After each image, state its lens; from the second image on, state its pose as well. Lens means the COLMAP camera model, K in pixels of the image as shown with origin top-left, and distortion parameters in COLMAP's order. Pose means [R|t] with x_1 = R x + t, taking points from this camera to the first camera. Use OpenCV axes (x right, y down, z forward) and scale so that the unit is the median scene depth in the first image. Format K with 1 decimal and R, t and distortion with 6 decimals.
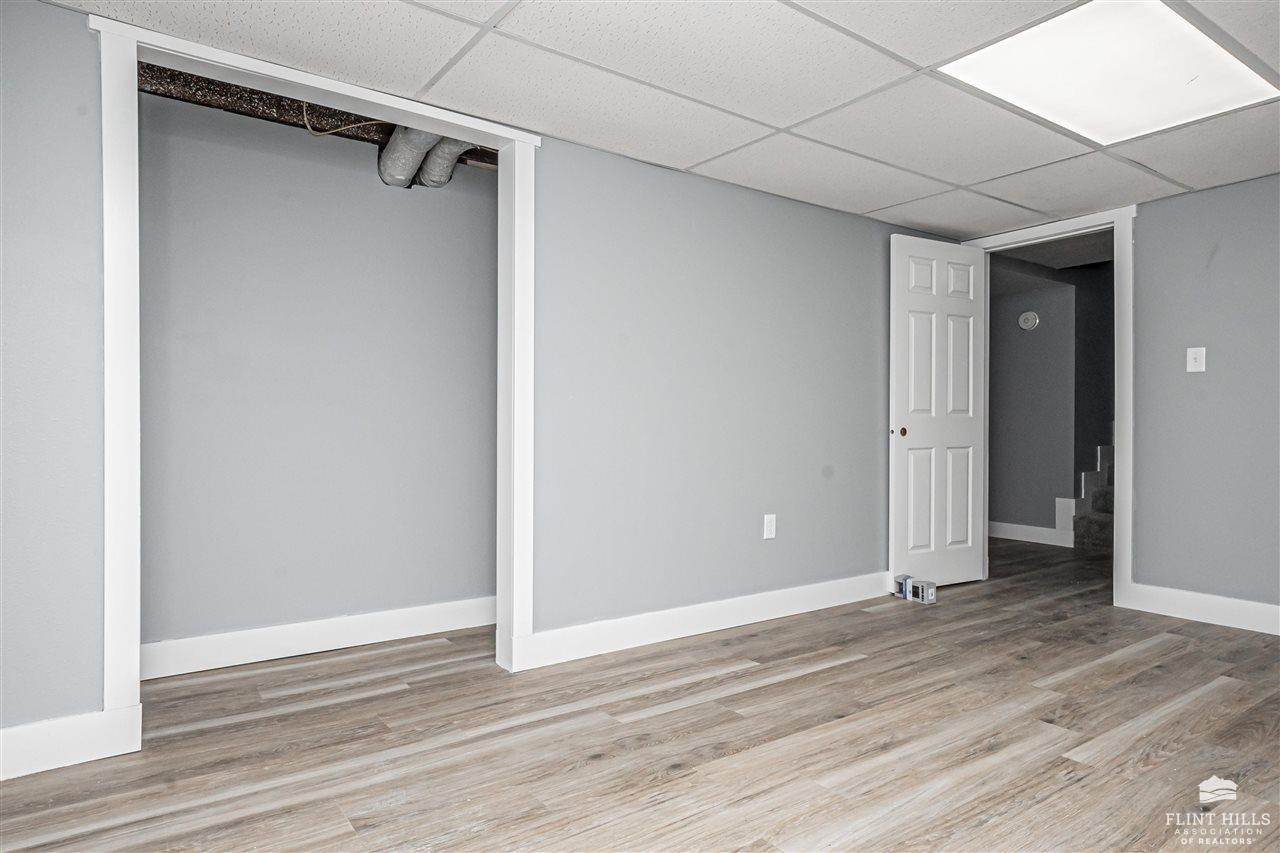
lens RADIAL K [[736.0, 0, 632.7], [0, 736.0, 413.5], [0, 0, 1]] dist [-0.019638, 0.022564]
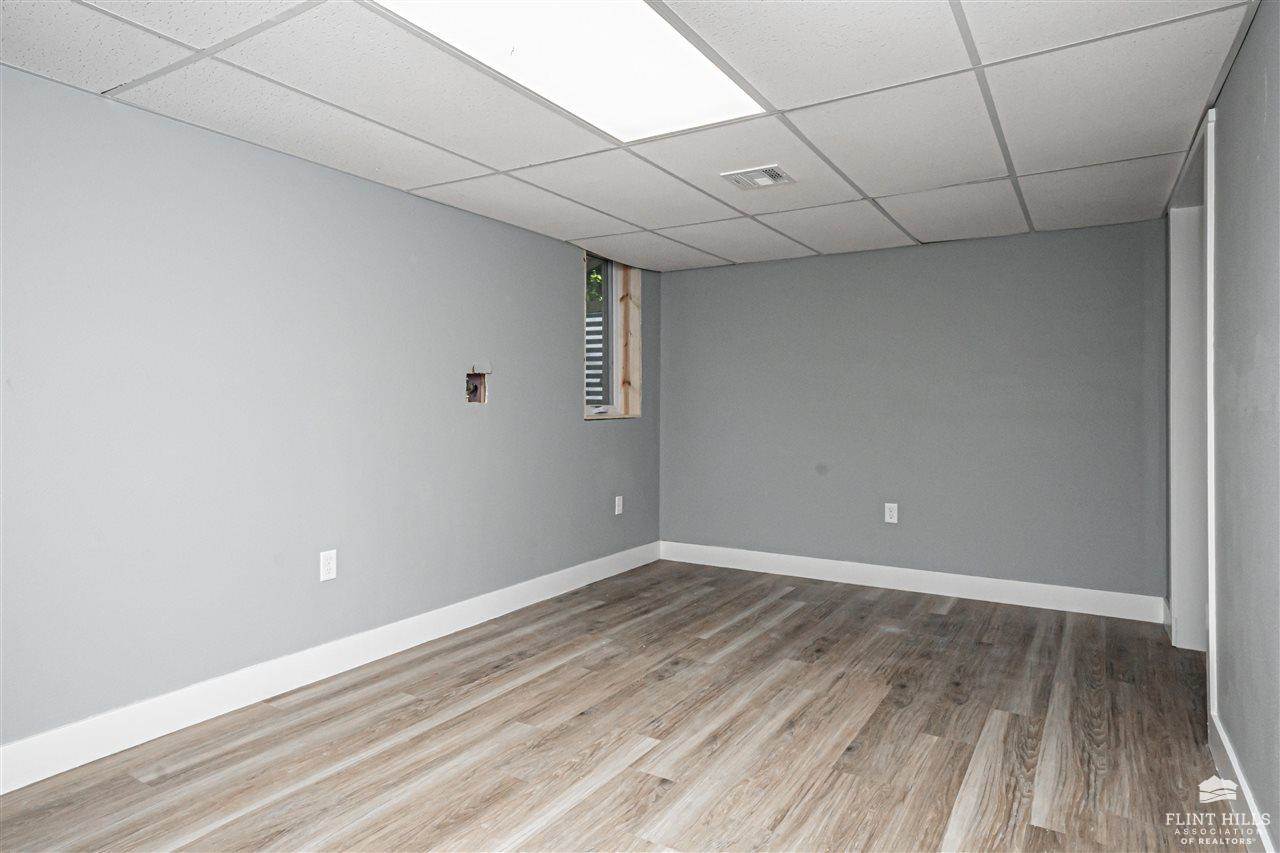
lens RADIAL K [[736.0, 0, 632.7], [0, 736.0, 413.5], [0, 0, 1]] dist [-0.019638, 0.022564]
pose [[-0.919933, 0.000046, -0.392077, 1.025286], [0.001145, 0.999996, -0.002571, -0.050789], [0.392075, -0.002814, -0.919929, 1.947356]]
